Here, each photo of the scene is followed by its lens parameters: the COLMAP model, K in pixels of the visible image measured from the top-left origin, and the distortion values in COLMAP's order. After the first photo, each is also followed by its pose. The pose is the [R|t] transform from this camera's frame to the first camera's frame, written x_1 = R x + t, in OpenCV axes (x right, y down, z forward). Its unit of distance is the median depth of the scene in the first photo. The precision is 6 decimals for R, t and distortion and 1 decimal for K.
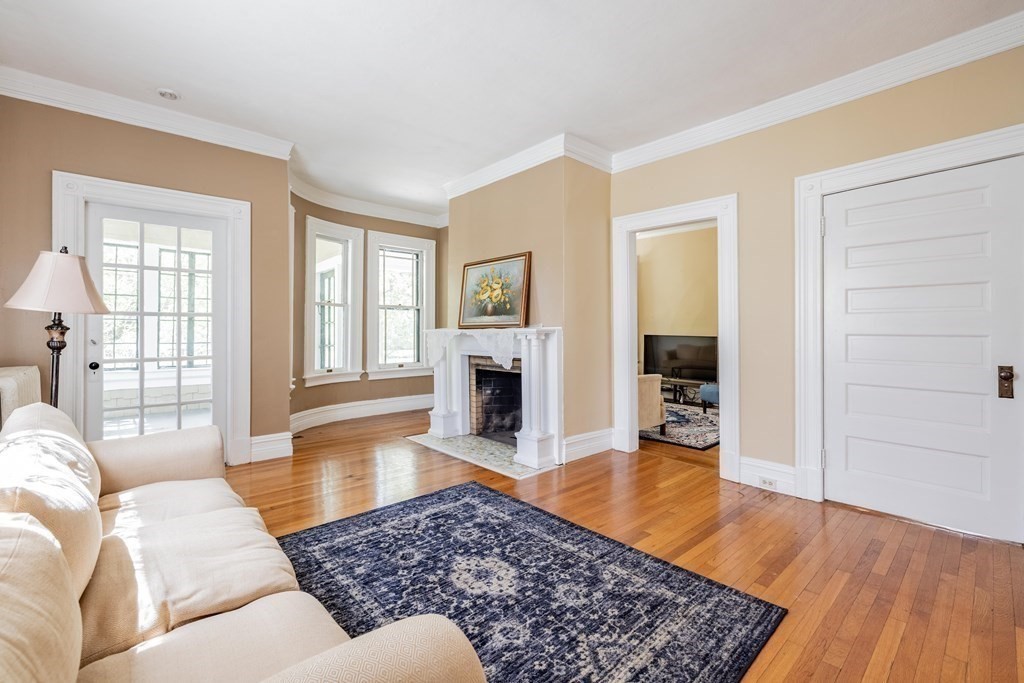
lens RADIAL K [[436.8, 0, 504.6], [0, 436.8, 333.5], [0, 0, 1]] dist [0.000681, 0.000142]
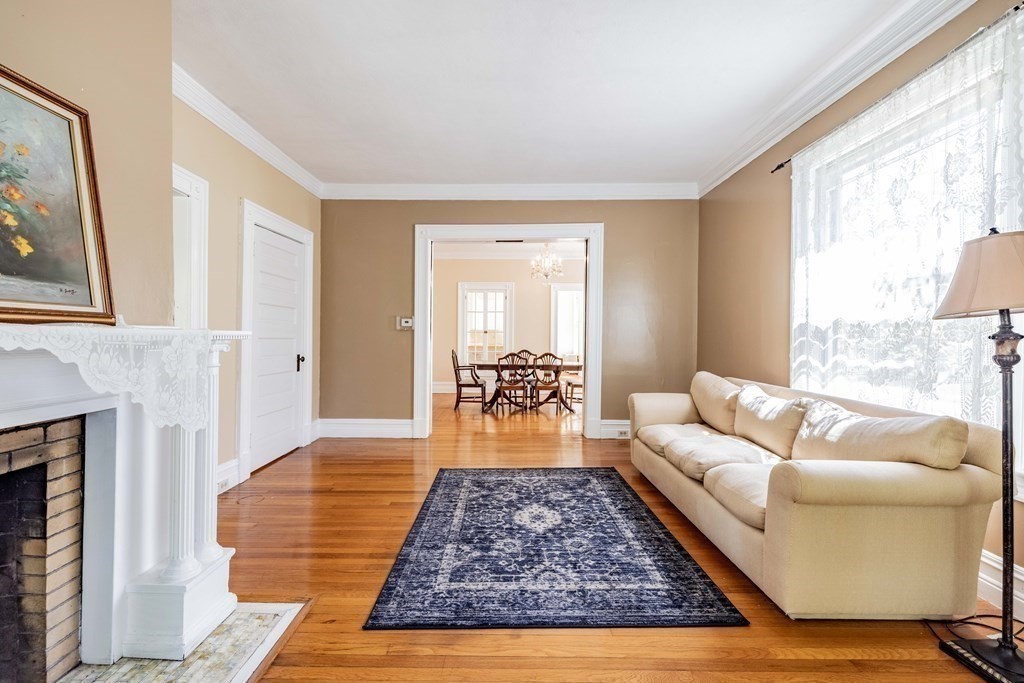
lens RADIAL K [[436.8, 0, 506.4], [0, 436.8, 336.4], [0, 0, 1]] dist [0.000681, 0.000142]
pose [[-0.745103, -0.004713, 0.666933, -0.772149], [-0.004081, 0.999989, 0.002508, -0.009513], [-0.666937, -0.000853, -0.745113, 1.828056]]
